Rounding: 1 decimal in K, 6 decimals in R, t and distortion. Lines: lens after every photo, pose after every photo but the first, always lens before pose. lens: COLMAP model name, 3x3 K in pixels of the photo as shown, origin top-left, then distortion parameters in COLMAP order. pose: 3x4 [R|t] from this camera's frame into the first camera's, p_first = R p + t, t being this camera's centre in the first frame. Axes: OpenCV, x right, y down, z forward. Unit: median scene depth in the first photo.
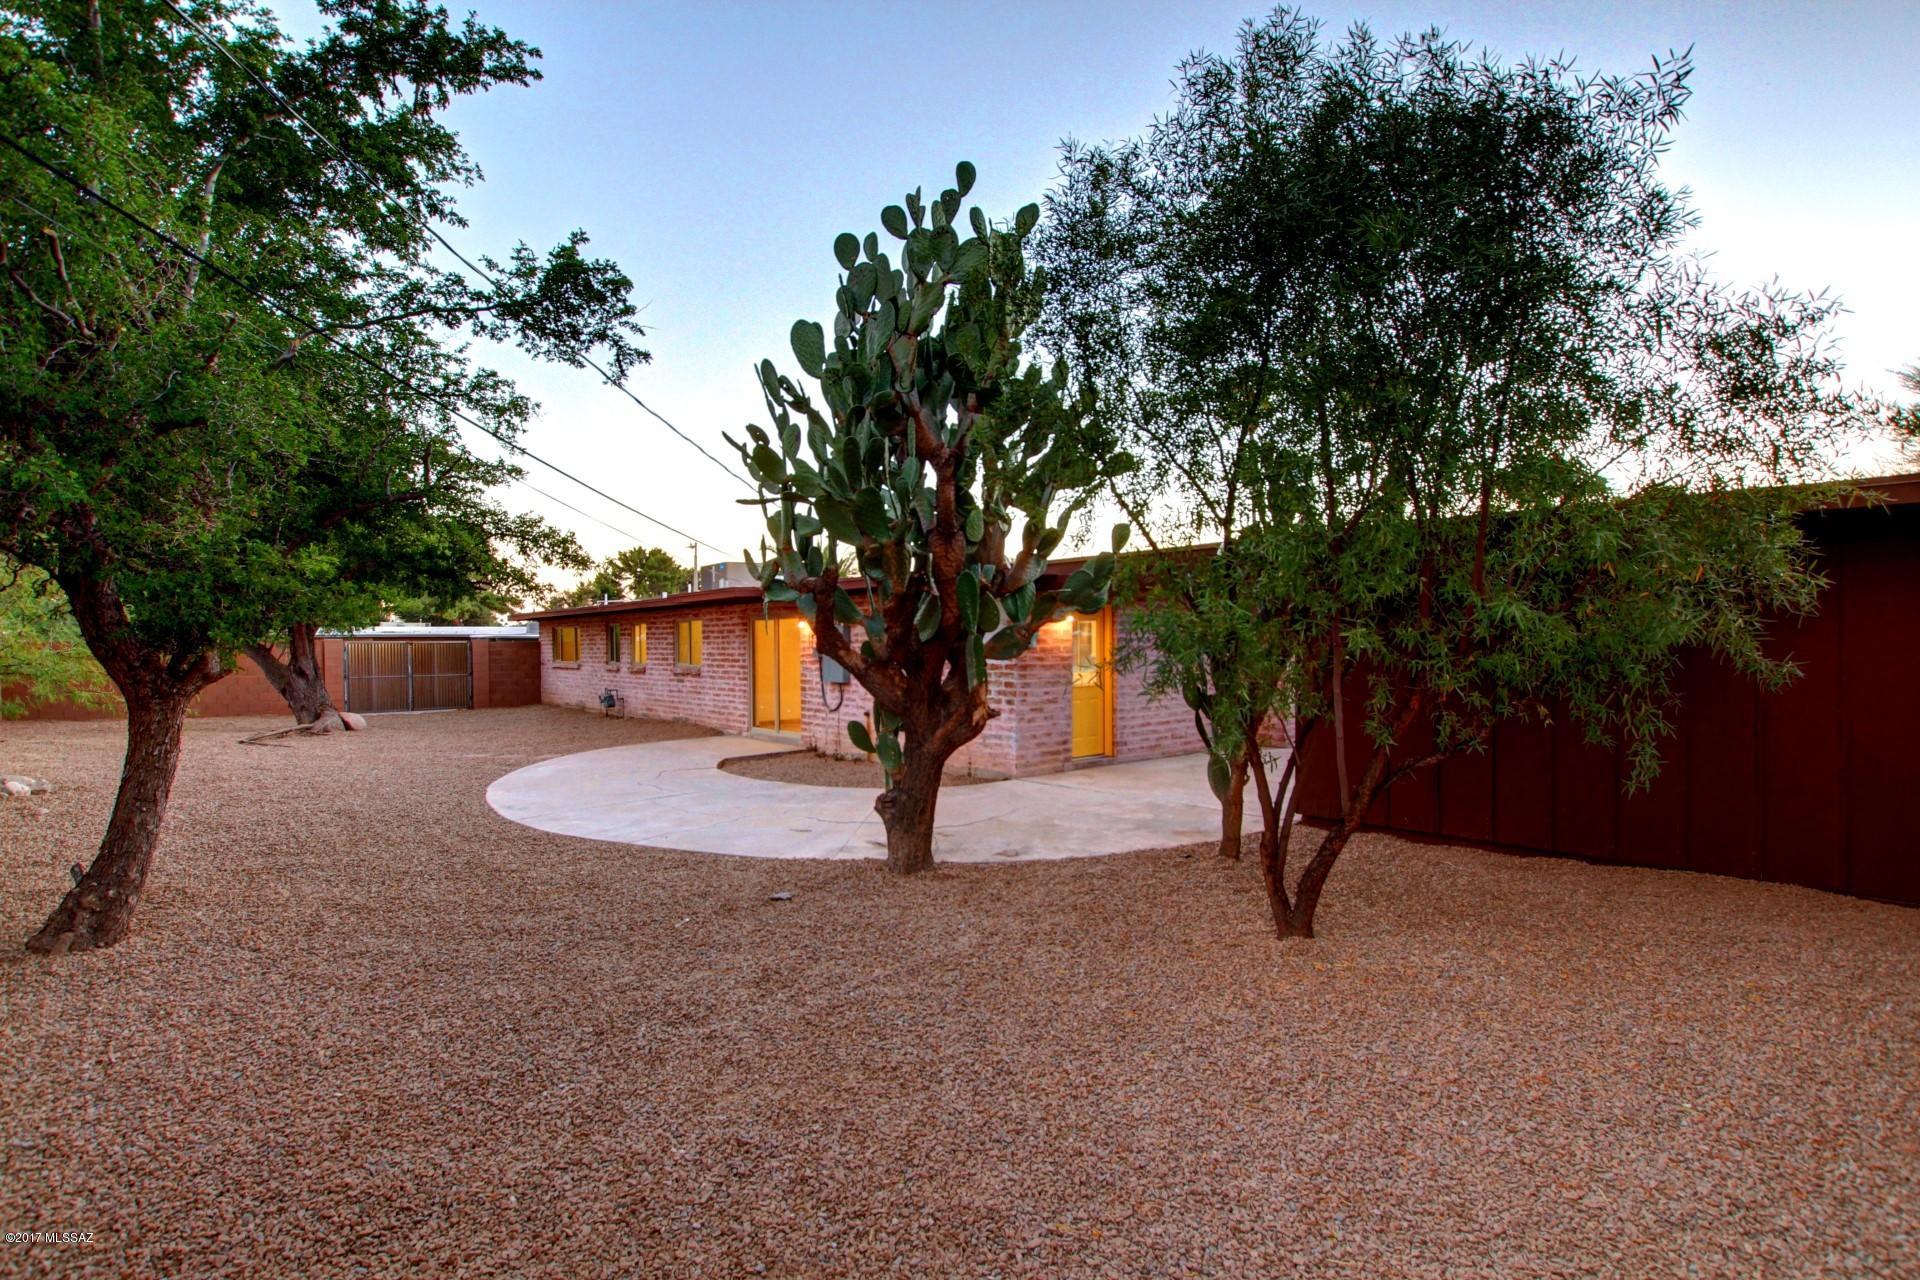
lens RADIAL K [[902.3, 0, 954.9], [0, 902.3, 652.7], [0, 0, 1]] dist [-0.037439, 0.009264]
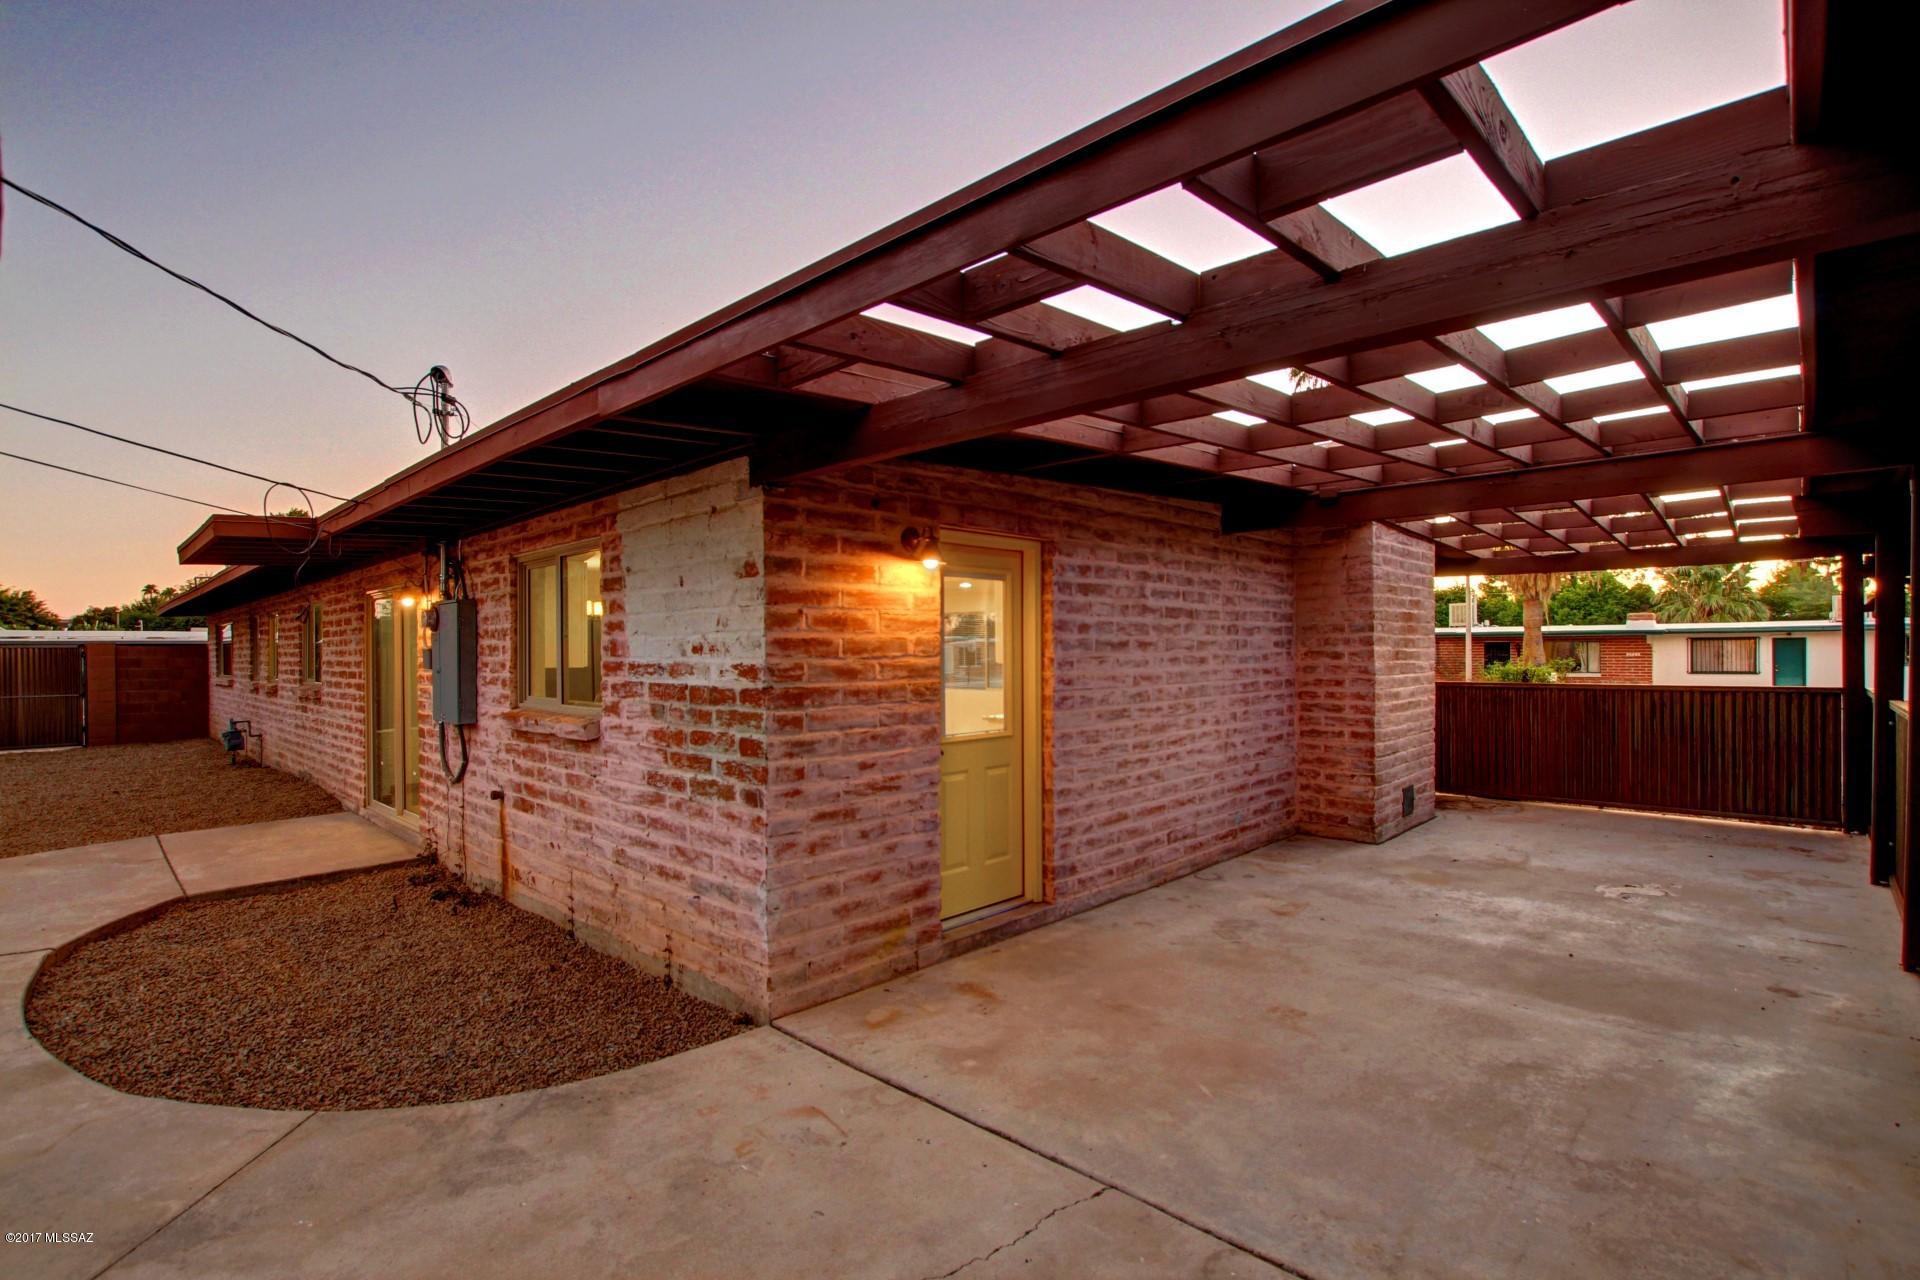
lens RADIAL K [[902.3, 0, 954.9], [0, 902.3, 652.7], [0, 0, 1]] dist [-0.037439, 0.009264]
pose [[0.996079, -0.001874, 0.088448, 0.102765], [0.002743, 0.999949, -0.009701, 0.002448], [-0.088425, 0.009906, 0.996034, 0.618540]]
